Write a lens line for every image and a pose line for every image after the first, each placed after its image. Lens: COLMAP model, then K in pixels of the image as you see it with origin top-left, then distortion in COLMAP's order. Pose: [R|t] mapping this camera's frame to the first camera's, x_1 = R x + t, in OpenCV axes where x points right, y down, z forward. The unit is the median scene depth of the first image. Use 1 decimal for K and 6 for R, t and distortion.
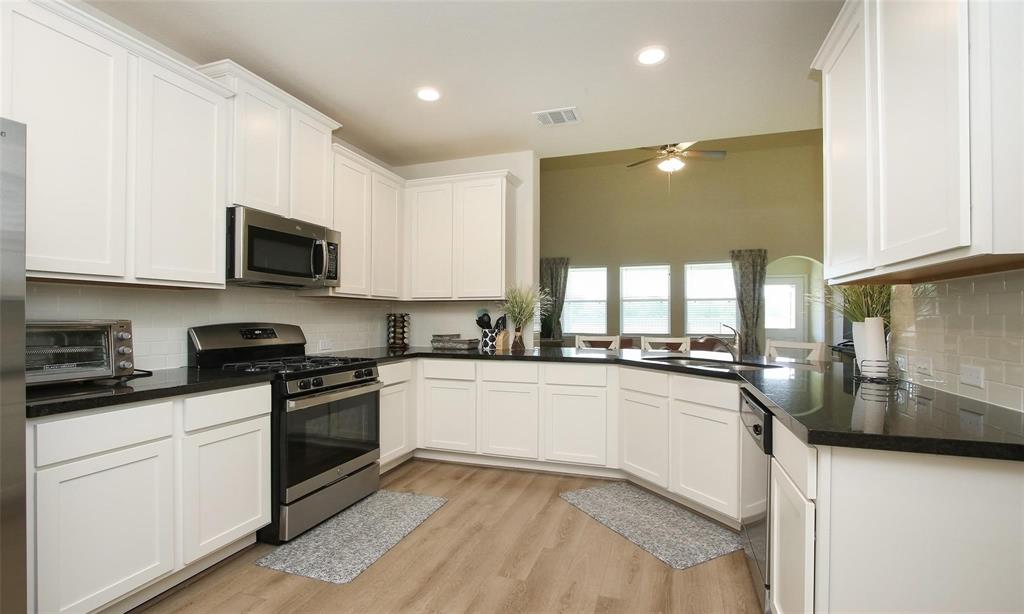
lens RADIAL K [[477.7, 0, 508.4], [0, 477.7, 316.1], [0, 0, 1]] dist [-0.005439, -0.000140]
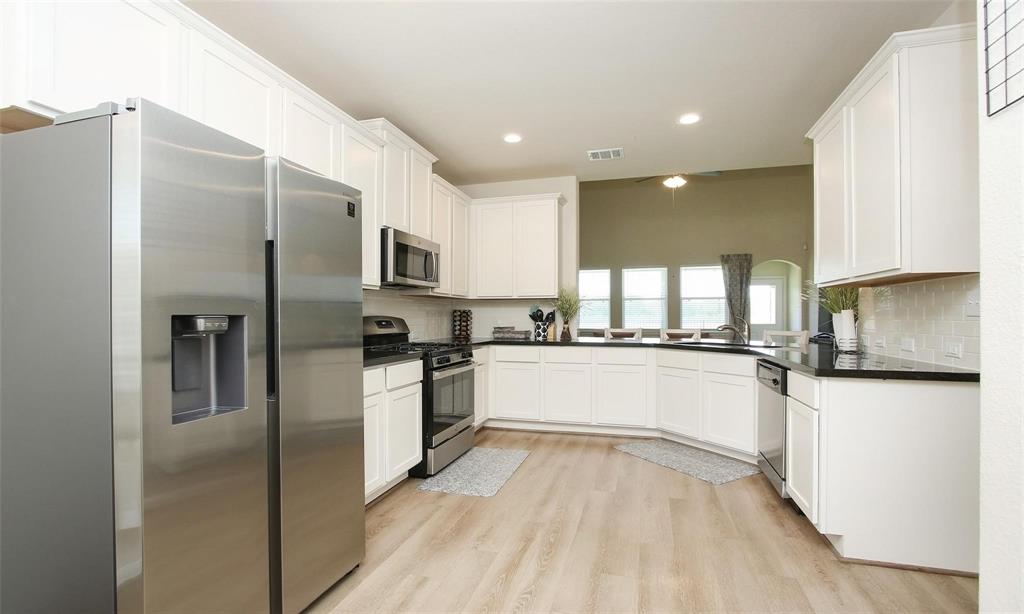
lens RADIAL K [[478.3, 0, 512.7], [0, 478.3, 316.8], [0, 0, 1]] dist [-0.004247, 0.000729]
pose [[0.998623, -0.002080, 0.052420, -0.221645], [0.001907, 0.999993, 0.003364, 0.011578], [-0.052427, -0.003259, 0.998619, -0.270886]]
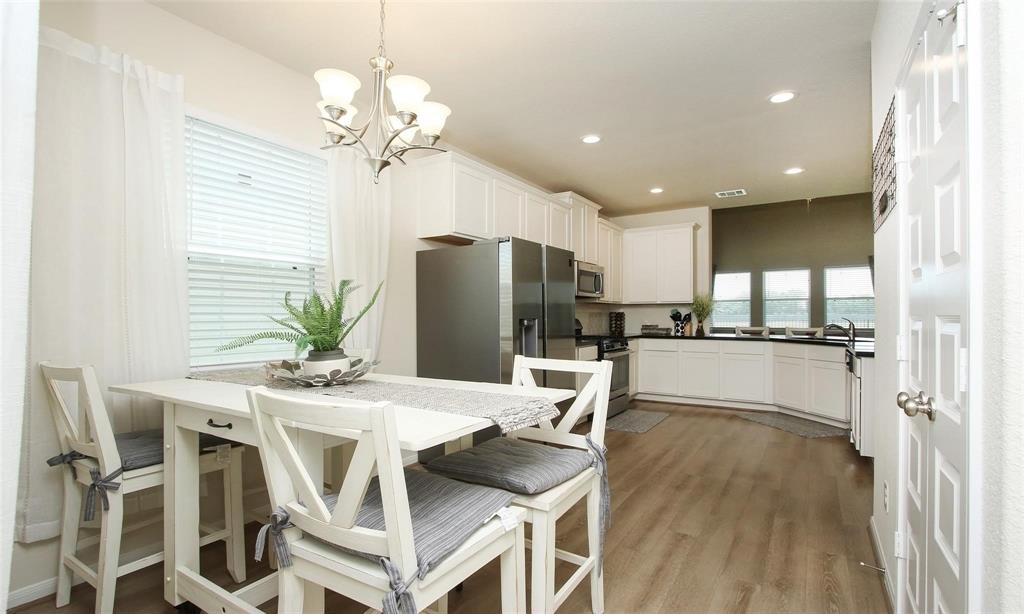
lens RADIAL K [[478.3, 0, 512.7], [0, 478.3, 316.8], [0, 0, 1]] dist [-0.004247, 0.000729]
pose [[0.971954, -0.003793, -0.235139, -0.257439], [0.005252, 0.999971, 0.005580, 0.000102], [0.235111, -0.006659, 0.971946, -0.837368]]
